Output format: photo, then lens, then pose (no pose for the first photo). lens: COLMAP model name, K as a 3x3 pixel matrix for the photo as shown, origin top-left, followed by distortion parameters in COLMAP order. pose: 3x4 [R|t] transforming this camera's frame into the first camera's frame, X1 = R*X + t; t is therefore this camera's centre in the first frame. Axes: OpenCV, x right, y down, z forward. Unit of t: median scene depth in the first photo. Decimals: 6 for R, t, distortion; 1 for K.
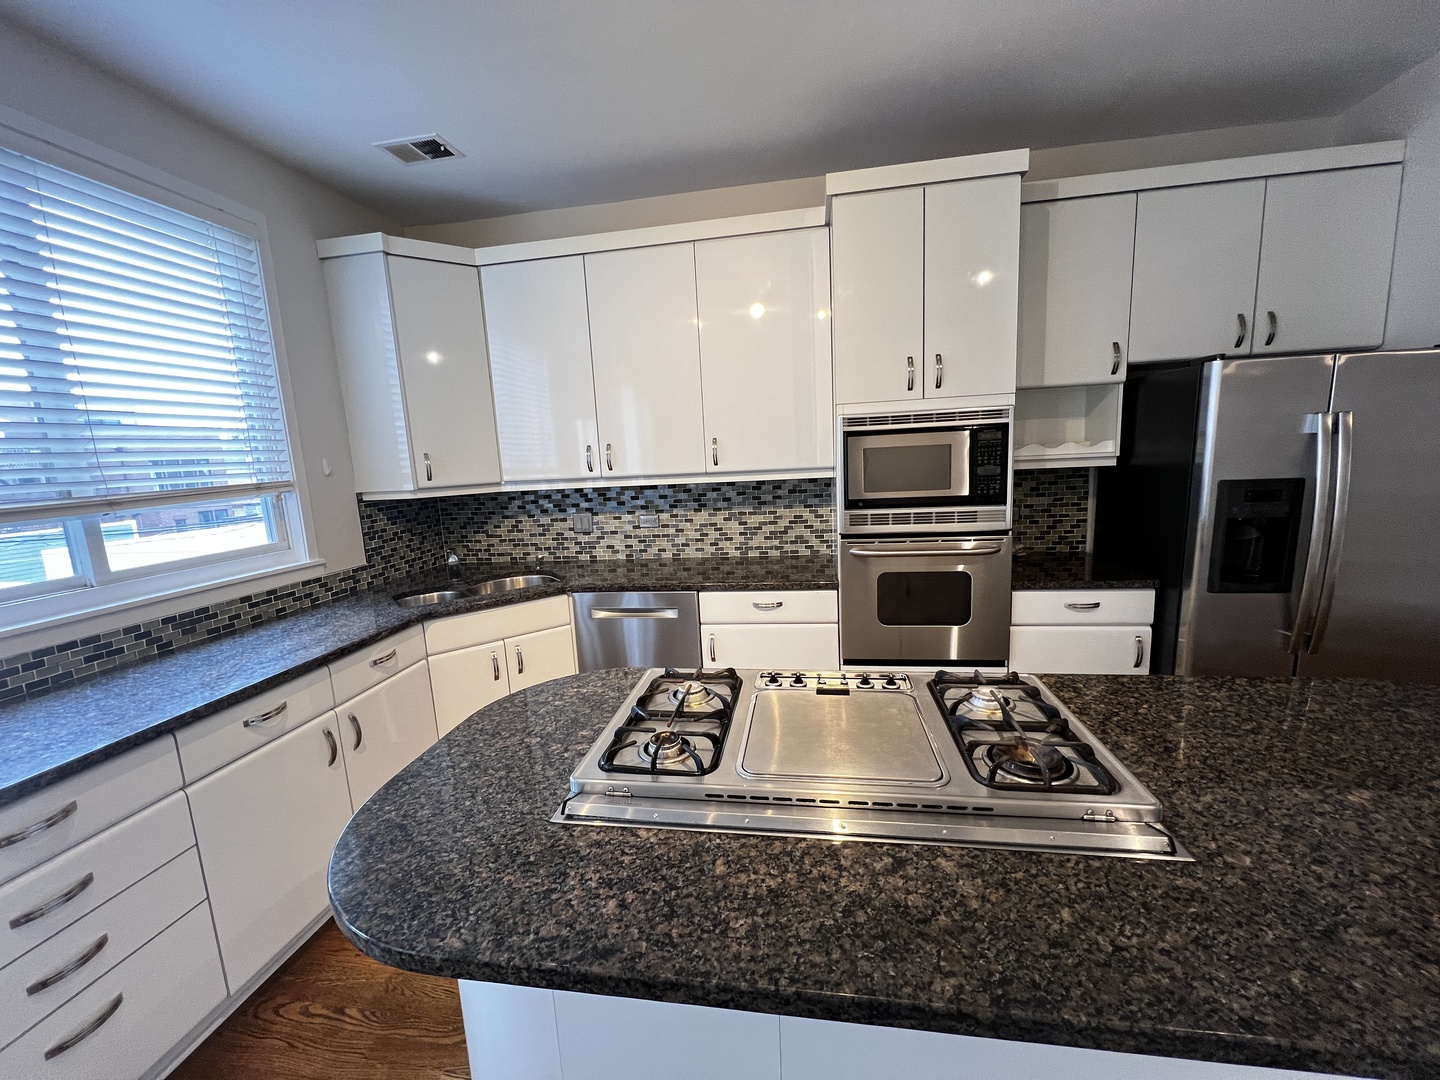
lens RADIAL K [[570.5, 0, 720.1], [0, 570.5, 544.1], [0, 0, 1]] dist [-0.002099, 0.000066]
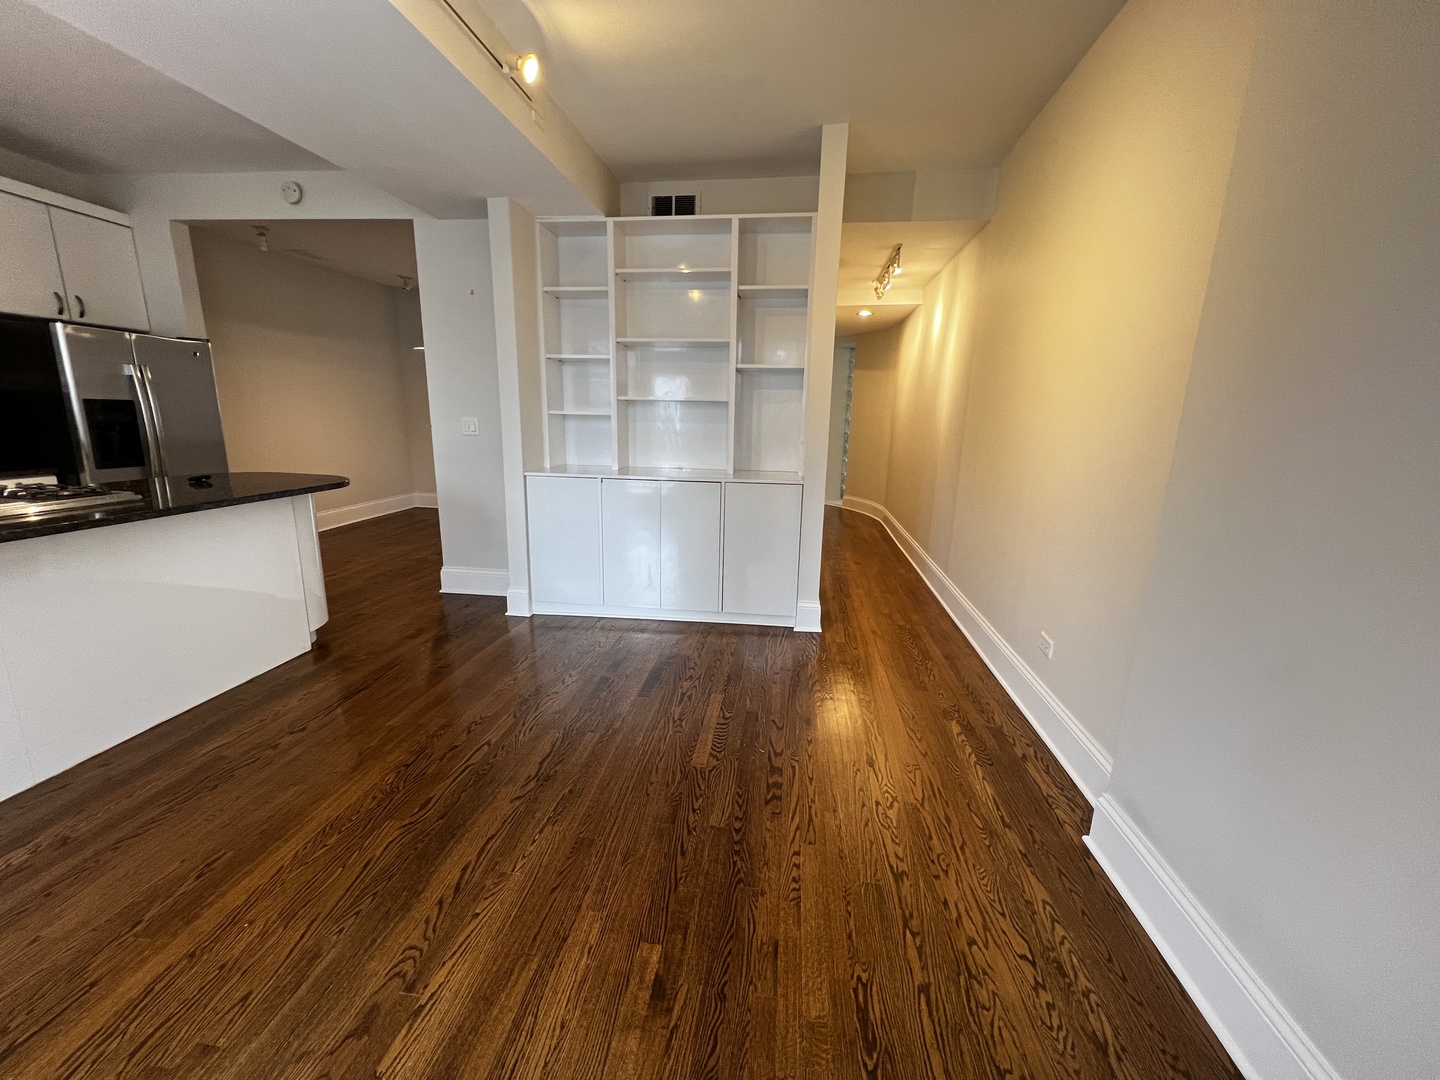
lens RADIAL K [[570.5, 0, 719.6], [0, 570.5, 540.2], [0, 0, 1]] dist [-0.002099, 0.000066]
pose [[-0.041973, -0.169840, 0.984577, -0.664936], [0.132267, 0.975828, 0.173969, 0.182490], [-0.990325, 0.137529, -0.018494, -0.547923]]
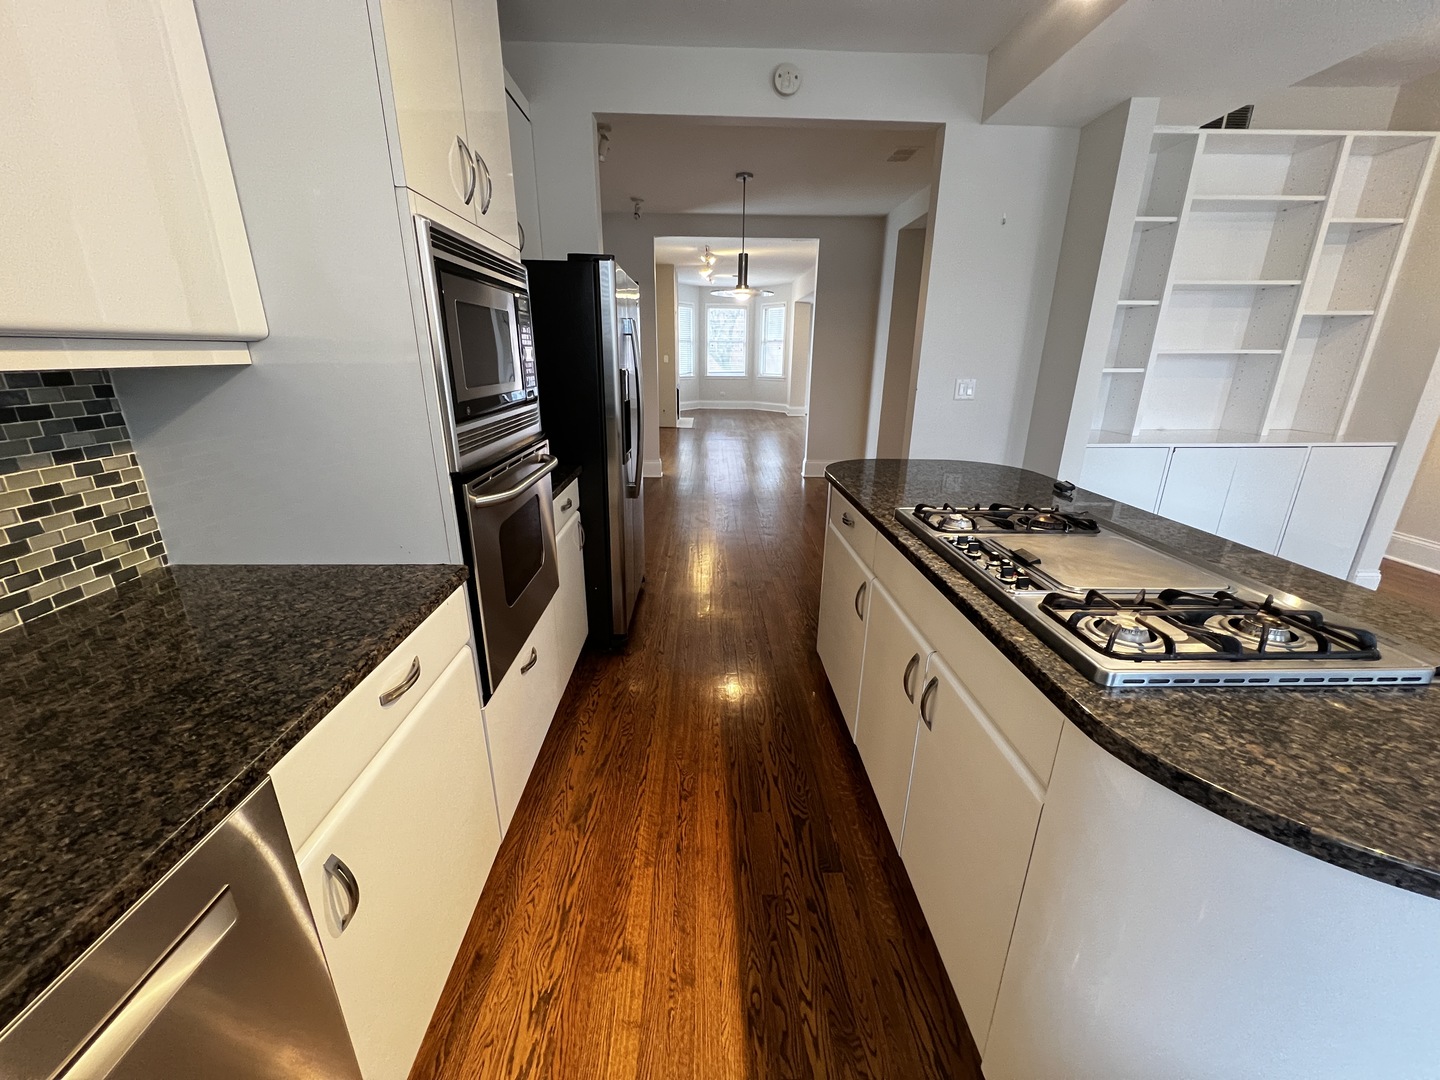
lens RADIAL K [[570.5, 0, 718.8], [0, 570.5, 541.0], [0, 0, 1]] dist [-0.002099, 0.000066]
pose [[-0.183909, -0.262655, 0.947201, -0.299139], [0.154312, 0.943974, 0.291721, -0.066208], [-0.970755, 0.199814, -0.133075, 0.772512]]
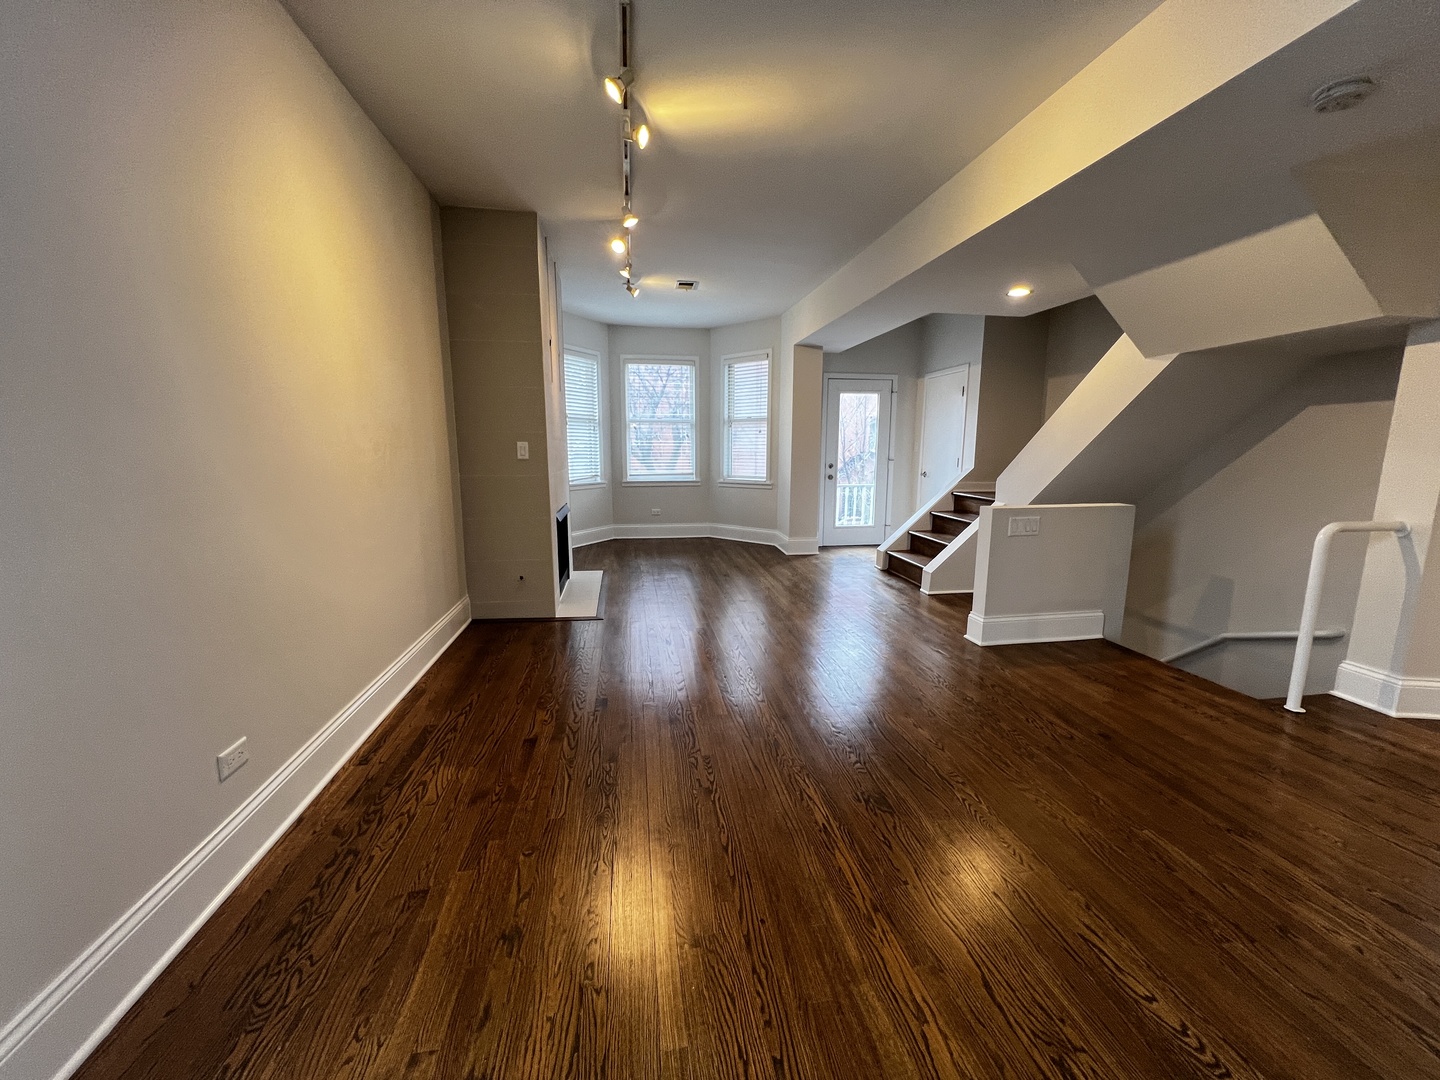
lens RADIAL K [[570.5, 0, 721.0], [0, 570.5, 538.1], [0, 0, 1]] dist [-0.002099, 0.000066]
pose [[-0.329316, -0.098396, 0.939079, 2.169715], [0.162508, 0.973809, 0.159023, -0.088161], [-0.930130, 0.204976, -0.304701, 0.375936]]
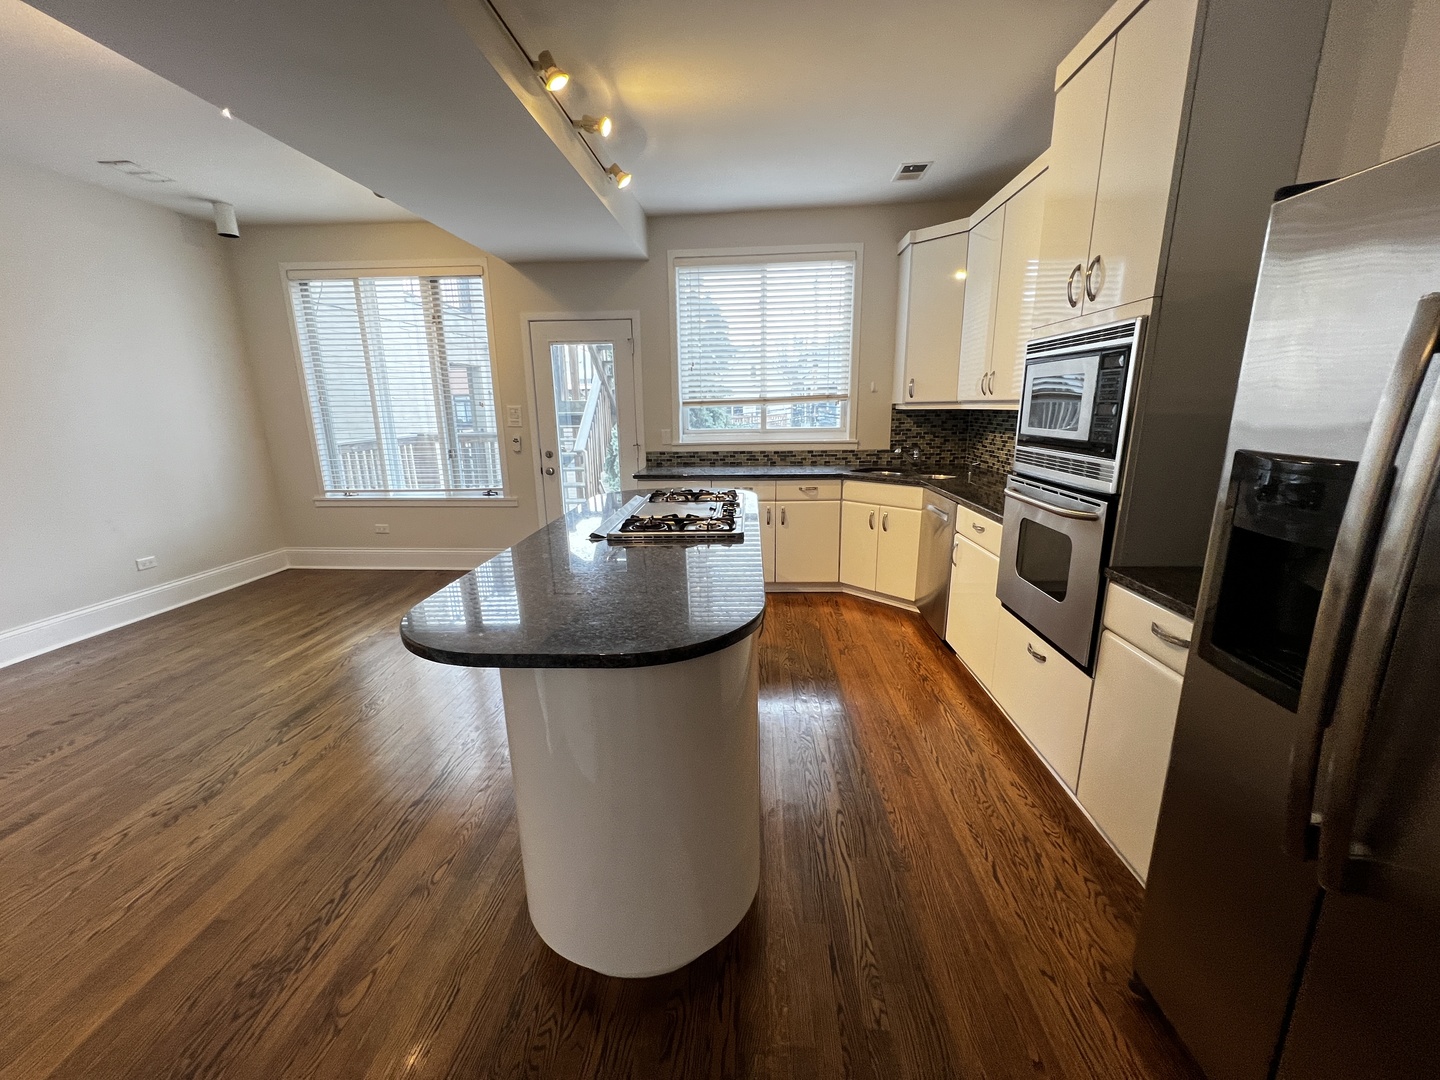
lens RADIAL K [[570.5, 0, 722.3], [0, 570.5, 541.5], [0, 0, 1]] dist [-0.002099, 0.000066]
pose [[0.109648, 0.278921, -0.954034, 1.001781], [-0.145765, 0.953956, 0.262146, -0.074397], [0.983224, 0.110321, 0.145256, 0.355259]]
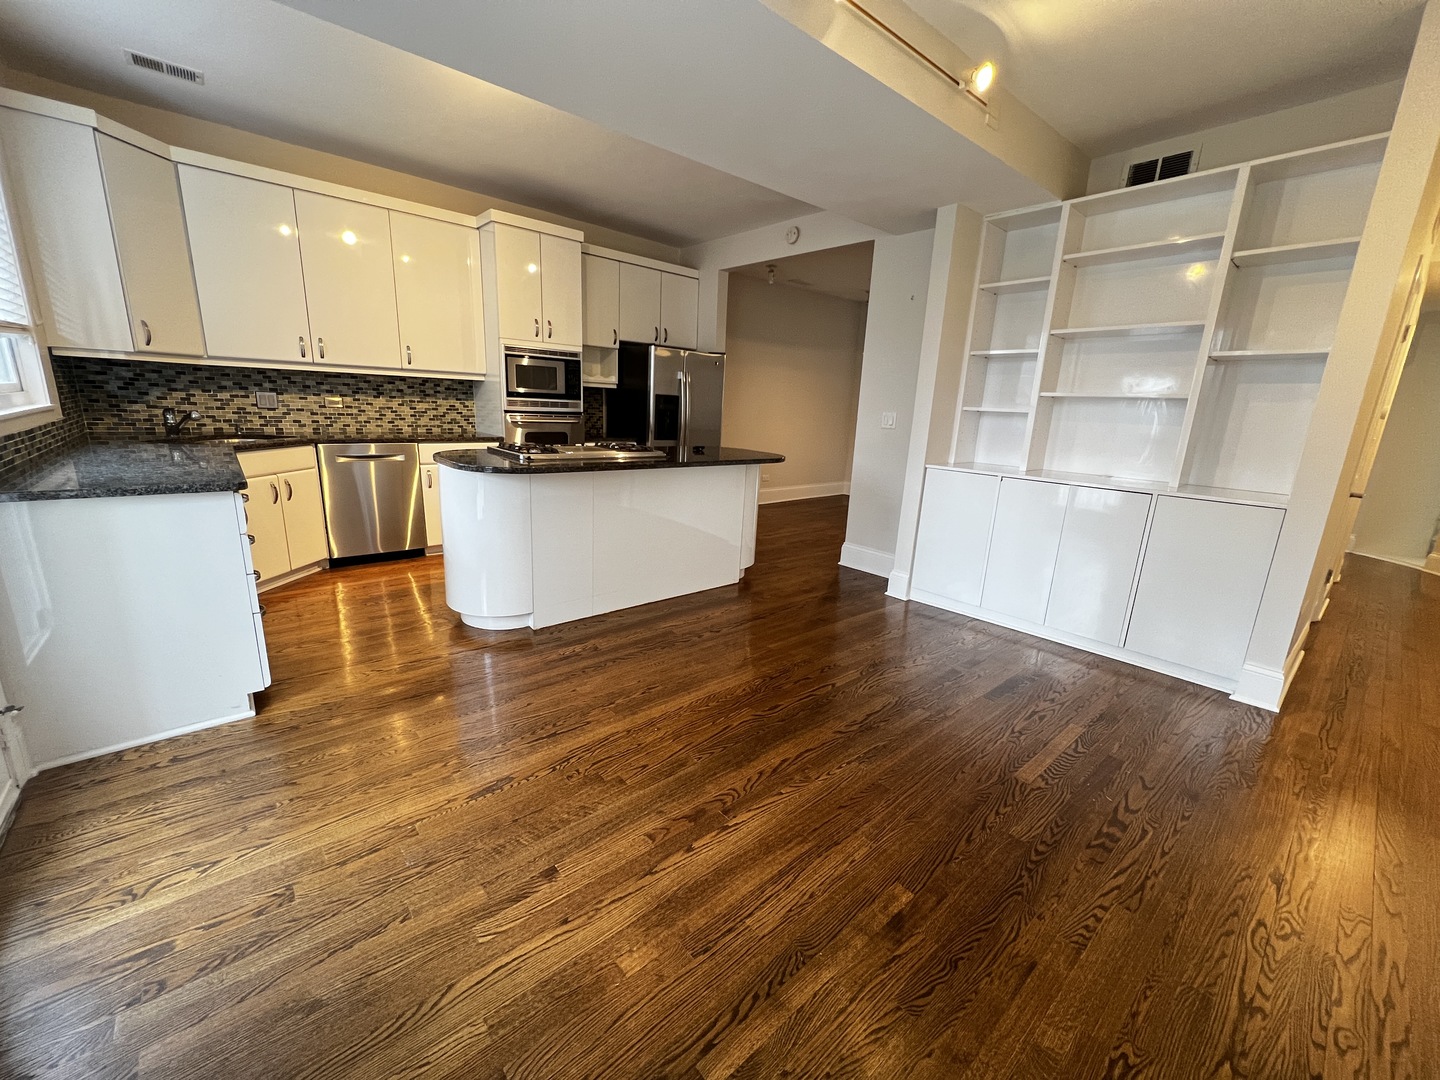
lens RADIAL K [[570.5, 0, 719.3], [0, 570.5, 540.5], [0, 0, 1]] dist [-0.002099, 0.000066]
pose [[0.638156, -0.103634, 0.762900, -0.720531], [0.042817, 0.994143, 0.099231, 0.223982], [-0.768715, -0.030660, 0.638856, -0.653934]]
